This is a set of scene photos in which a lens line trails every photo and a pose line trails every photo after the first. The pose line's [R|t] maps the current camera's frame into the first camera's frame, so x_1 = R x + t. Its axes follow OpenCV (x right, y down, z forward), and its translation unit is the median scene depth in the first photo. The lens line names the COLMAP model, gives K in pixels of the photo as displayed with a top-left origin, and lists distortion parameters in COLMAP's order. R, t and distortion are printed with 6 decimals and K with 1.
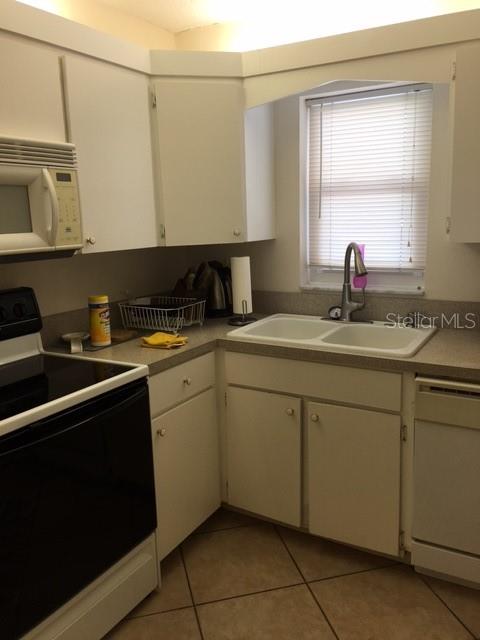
lens RADIAL K [[542.1, 0, 240.2], [0, 542.1, 319.5], [0, 0, 1]] dist [0.005803, 0.002004]
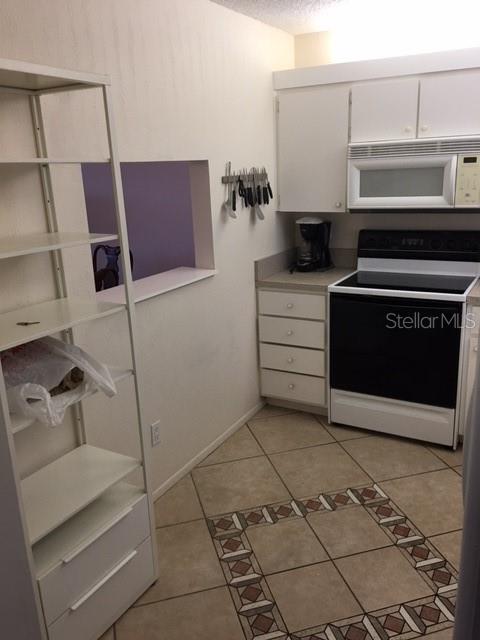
lens RADIAL K [[542.1, 0, 240.3], [0, 542.1, 320.3], [0, 0, 1]] dist [0.005803, 0.002004]
pose [[0.003089, 0.295717, -0.955271, 1.263886], [-0.143366, 0.945538, 0.292240, -0.193125], [0.989665, 0.136051, 0.045316, 0.366211]]
